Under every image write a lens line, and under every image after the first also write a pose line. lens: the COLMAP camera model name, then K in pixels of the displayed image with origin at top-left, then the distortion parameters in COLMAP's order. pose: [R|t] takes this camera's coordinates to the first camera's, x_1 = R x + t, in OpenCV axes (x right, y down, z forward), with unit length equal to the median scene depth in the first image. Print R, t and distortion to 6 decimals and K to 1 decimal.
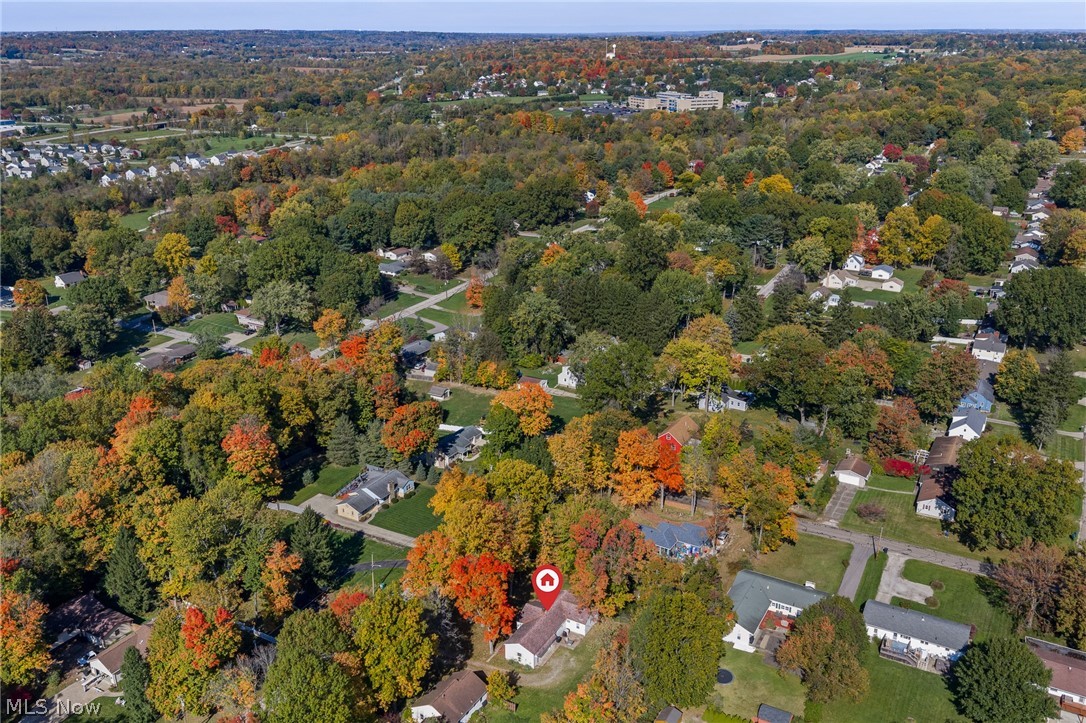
lens RADIAL K [[874.0, 0, 543.0], [0, 874.0, 361.5], [0, 0, 1]] dist [0.010038, -0.033774]
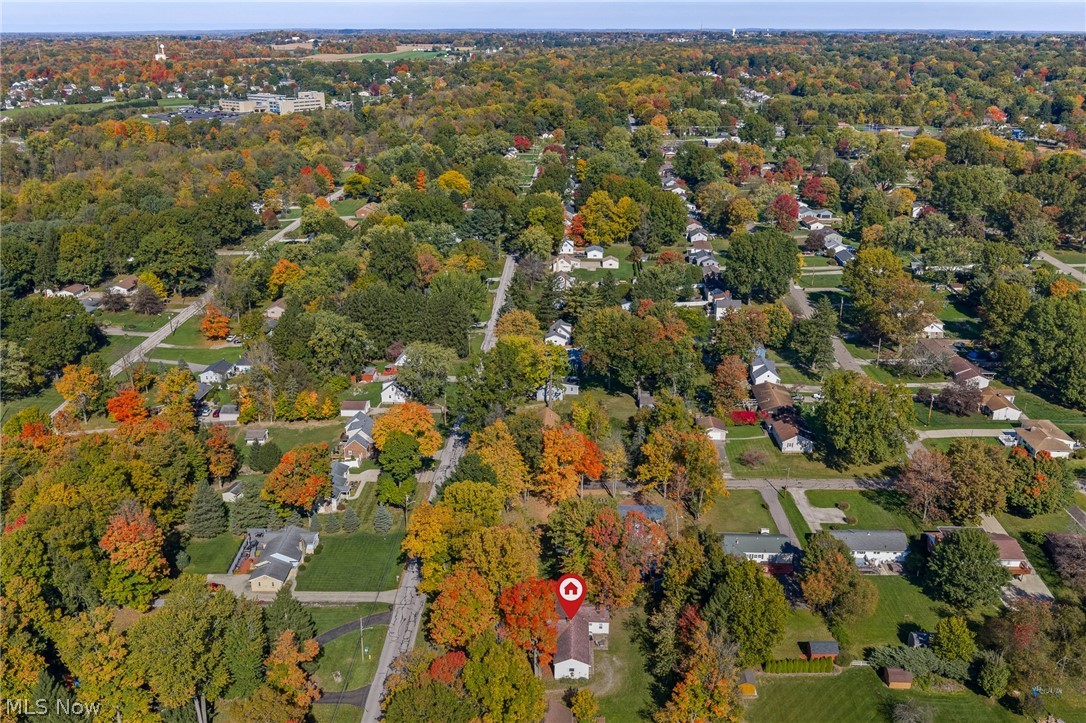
lens RADIAL K [[874.0, 0, 543.0], [0, 874.0, 361.5], [0, 0, 1]] dist [0.010038, -0.033774]
pose [[0.888665, -0.159306, 0.429996, -0.165824], [0.158921, 0.986595, 0.037078, -0.018591], [-0.430139, 0.035386, 0.902069, 0.046124]]
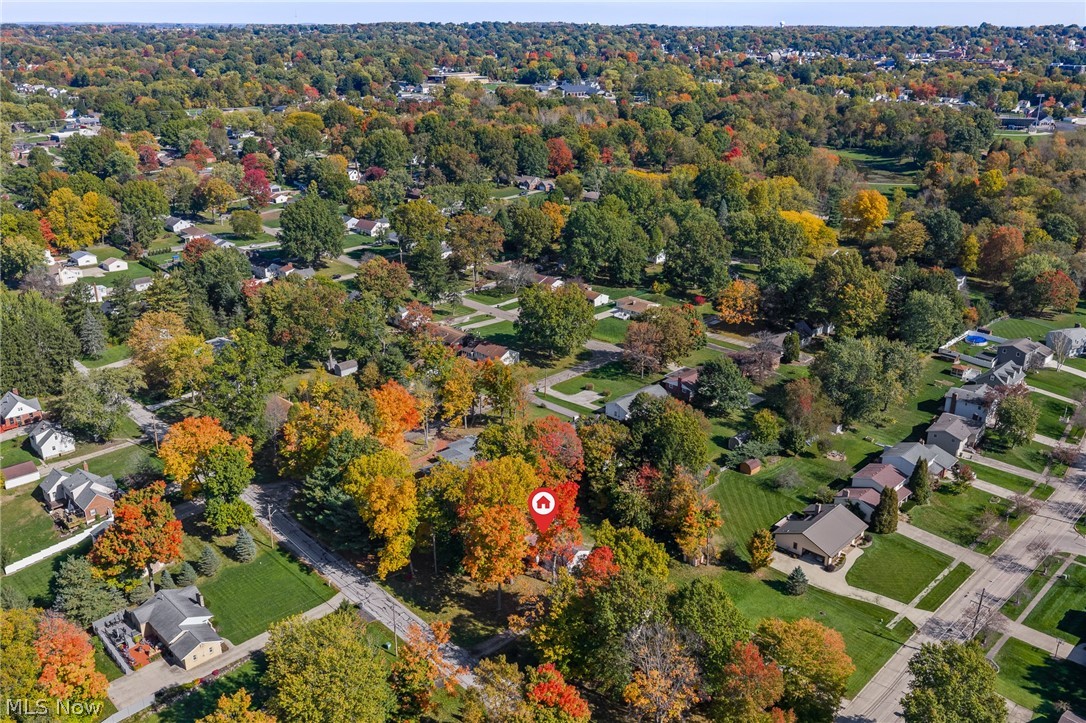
lens RADIAL K [[874.0, 0, 543.0], [0, 874.0, 361.5], [0, 0, 1]] dist [0.010038, -0.033774]
pose [[0.296850, -0.340715, 0.892072, -0.357187], [0.331019, 0.912974, 0.238547, -0.062767], [-0.895716, 0.224480, 0.383800, 0.222953]]
